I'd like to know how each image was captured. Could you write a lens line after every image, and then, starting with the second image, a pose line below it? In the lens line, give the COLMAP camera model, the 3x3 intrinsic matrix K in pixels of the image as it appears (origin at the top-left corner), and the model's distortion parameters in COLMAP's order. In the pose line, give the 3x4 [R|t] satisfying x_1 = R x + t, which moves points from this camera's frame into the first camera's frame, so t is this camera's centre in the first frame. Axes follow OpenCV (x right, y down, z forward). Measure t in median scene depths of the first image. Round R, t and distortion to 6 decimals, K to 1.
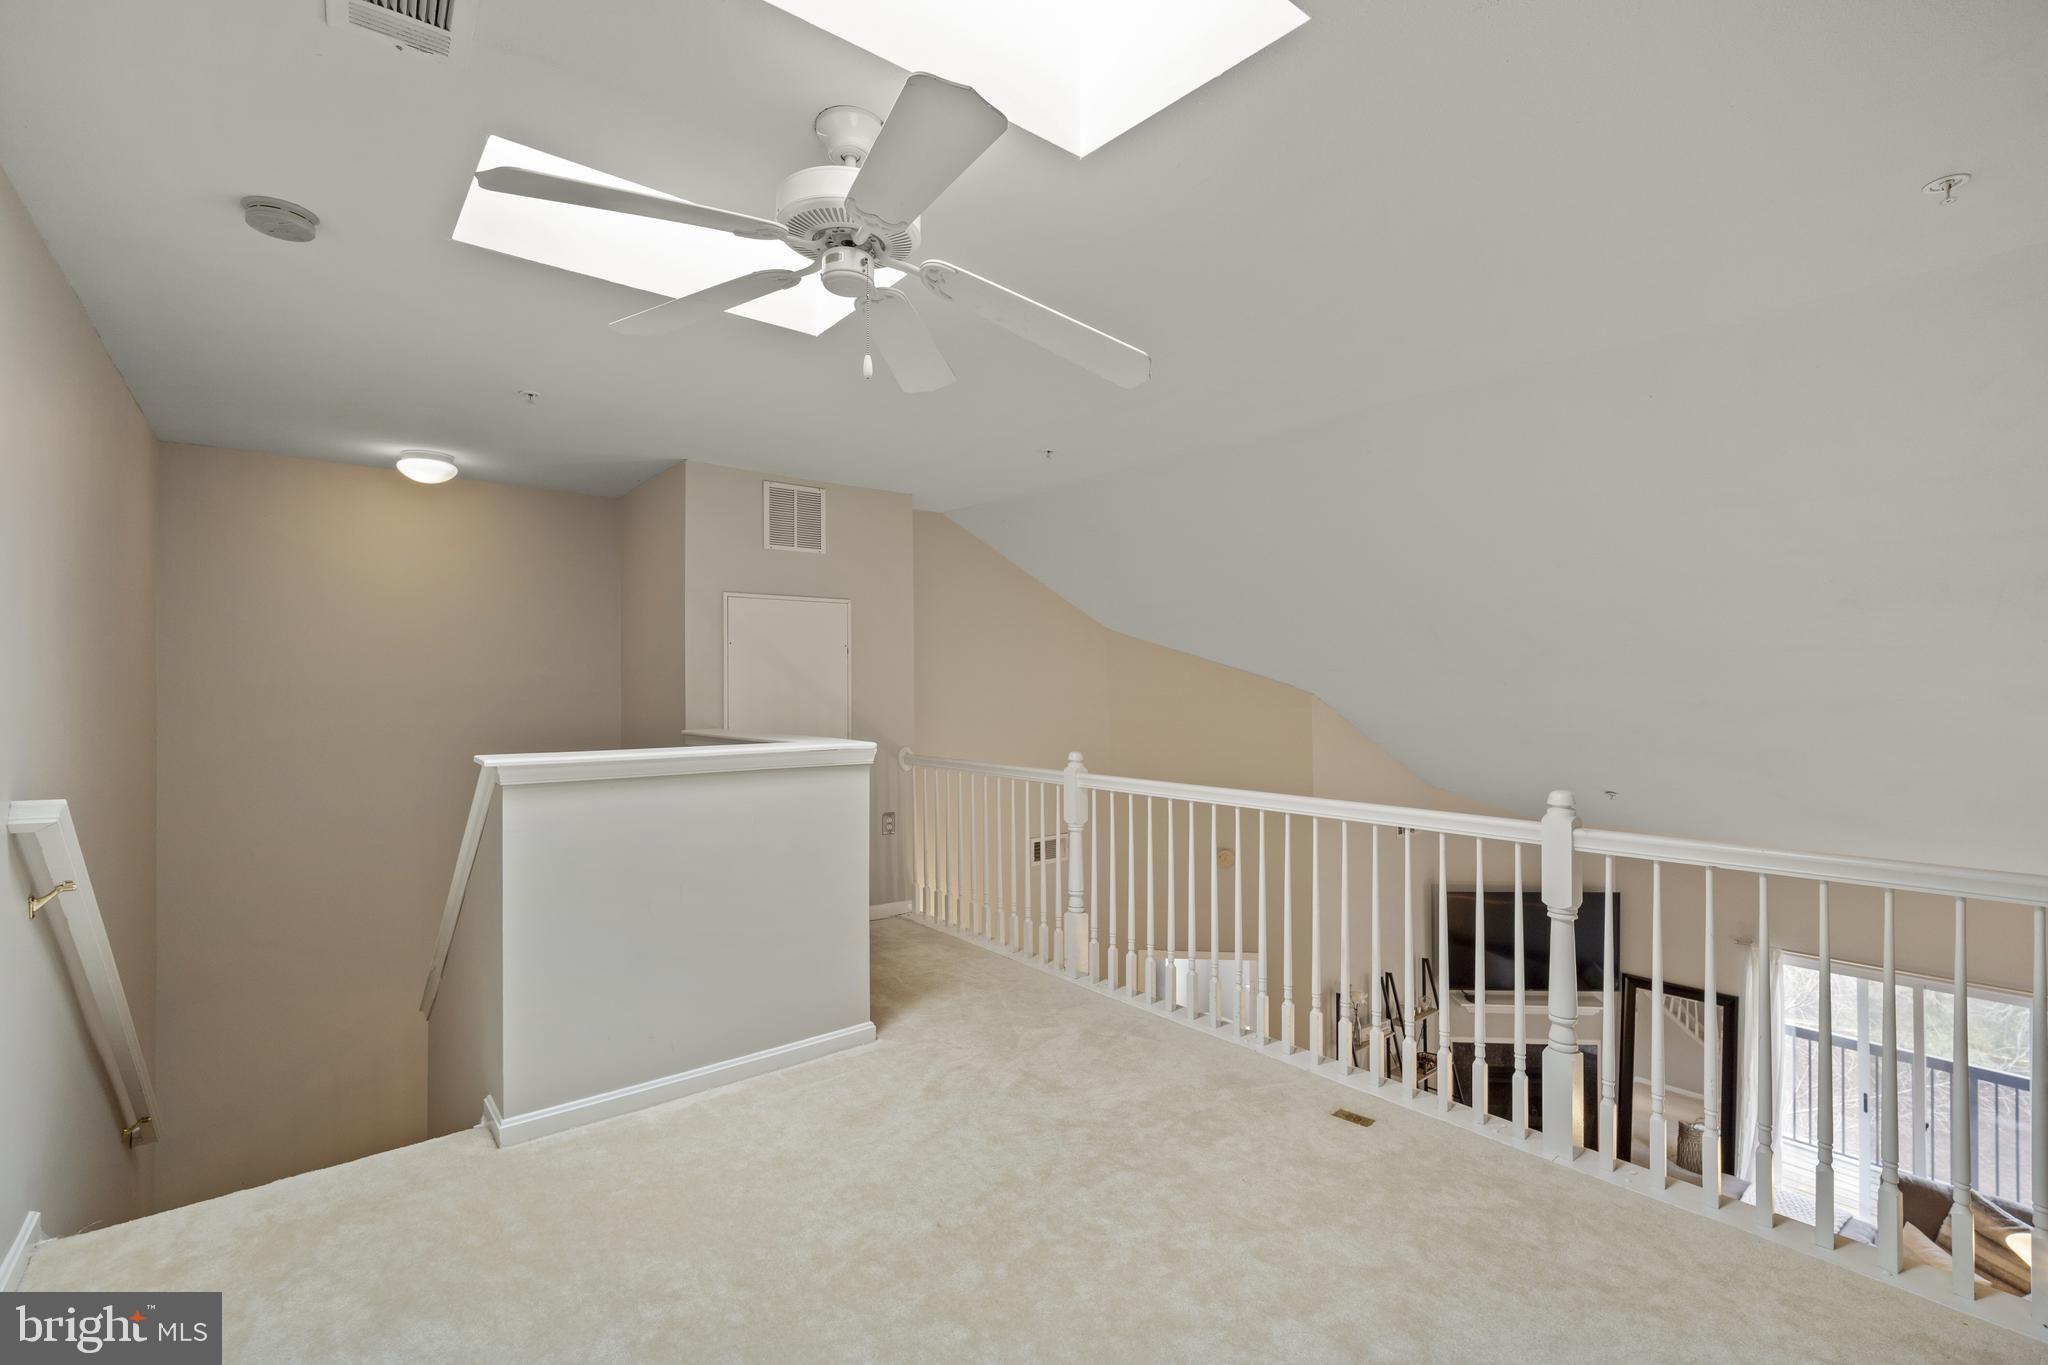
lens RADIAL K [[905.5, 0, 1027.7], [0, 905.5, 666.6], [0, 0, 1]] dist [-0.012029, 0.003583]
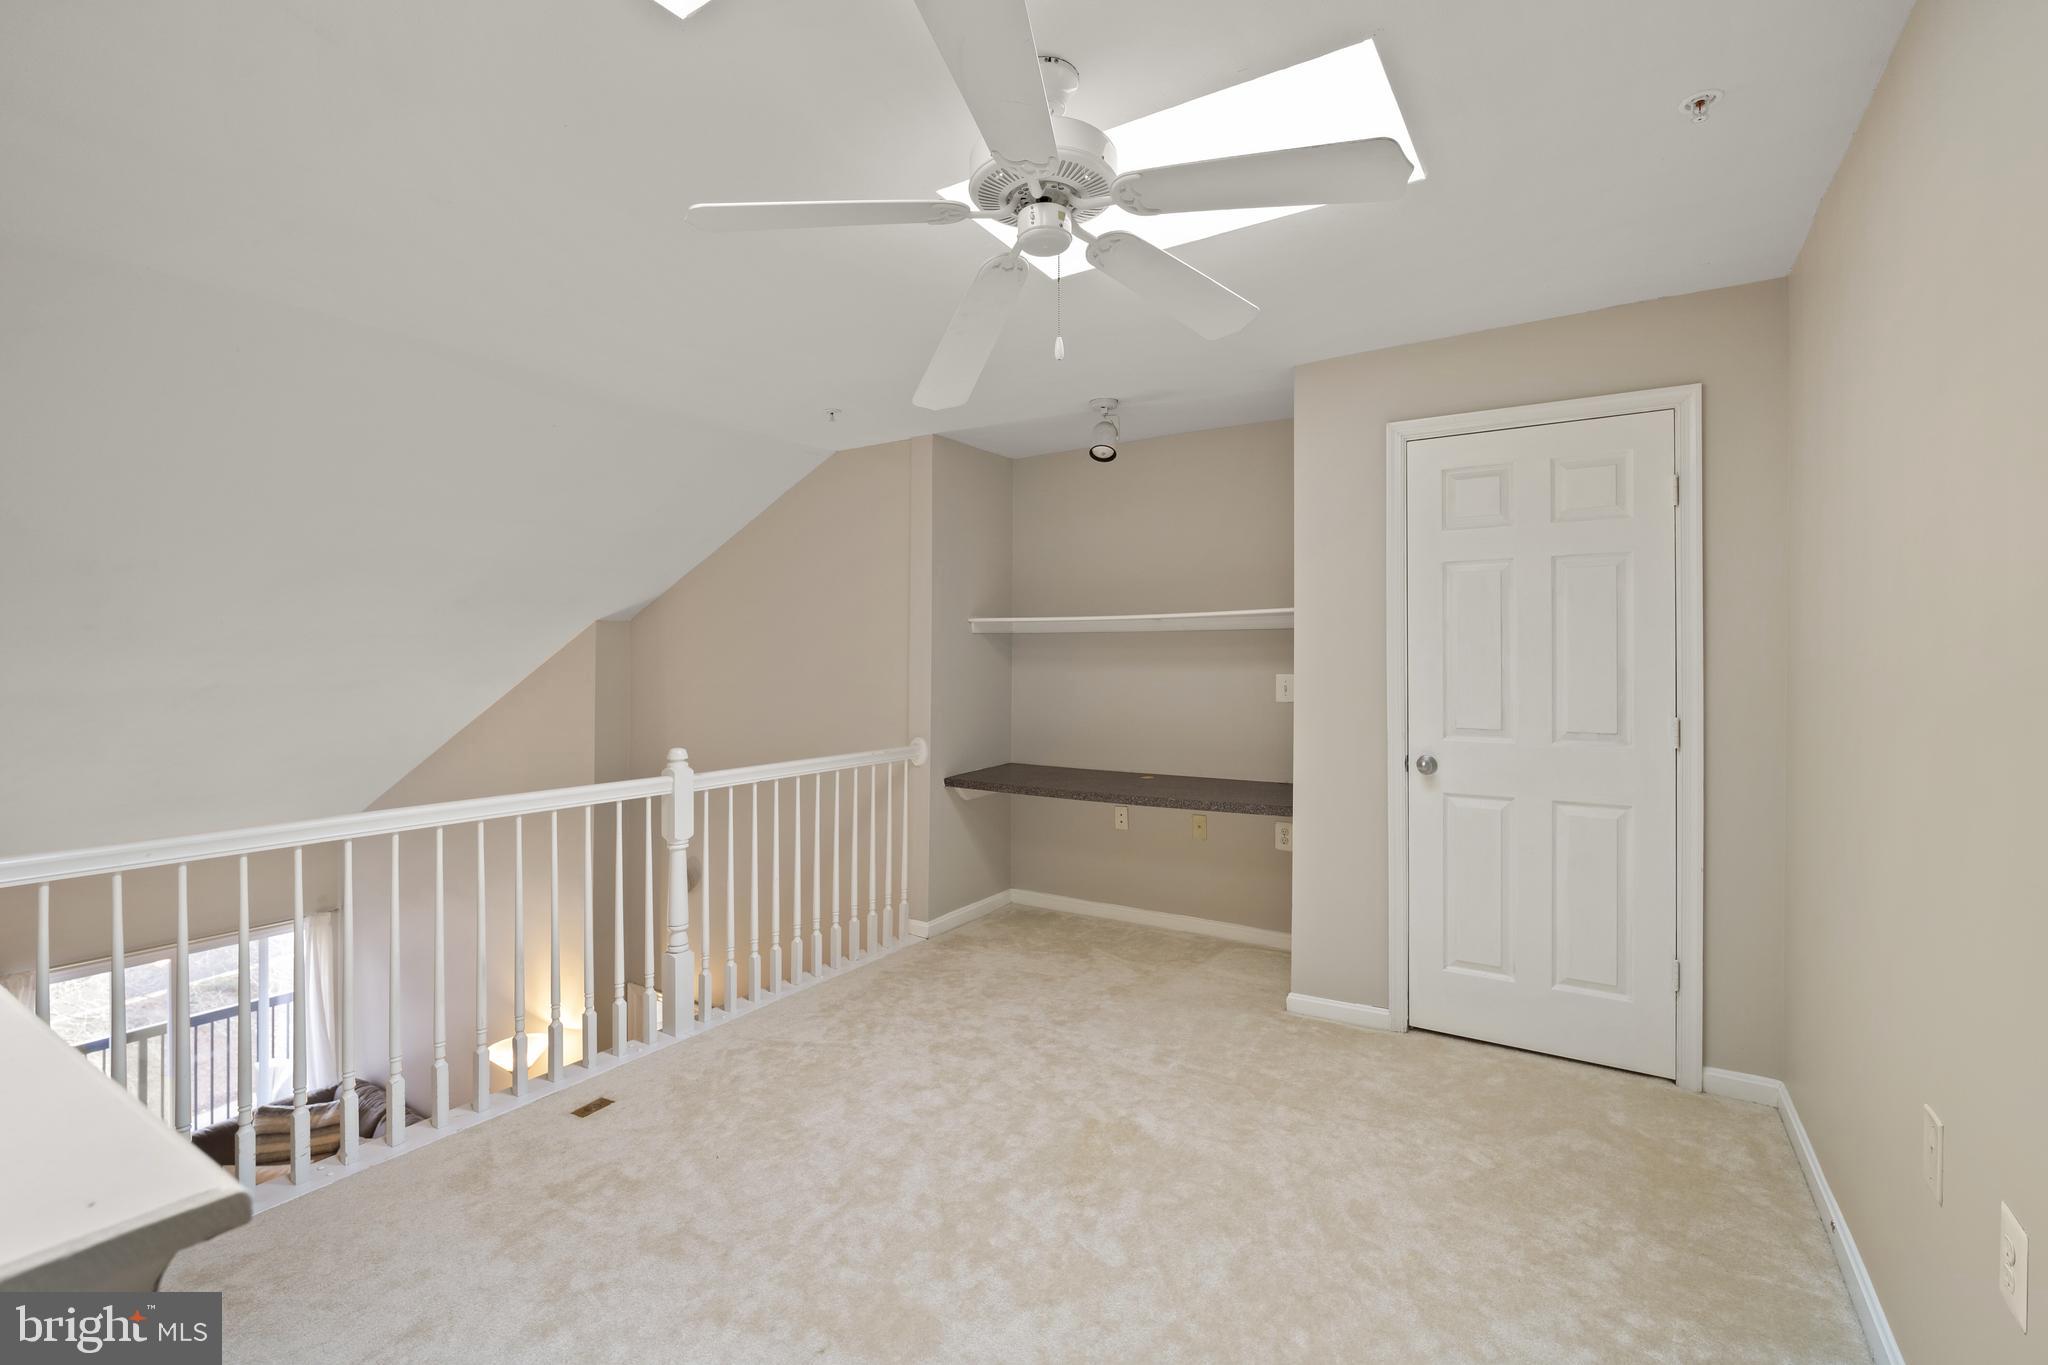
lens RADIAL K [[905.5, 0, 1027.4], [0, 905.5, 678.1], [0, 0, 1]] dist [-0.012029, 0.003583]
pose [[-0.289837, -0.016804, 0.956929, -0.814798], [-0.009051, 0.999849, 0.014817, 0.016707], [-0.957033, -0.004366, -0.289945, 0.961081]]
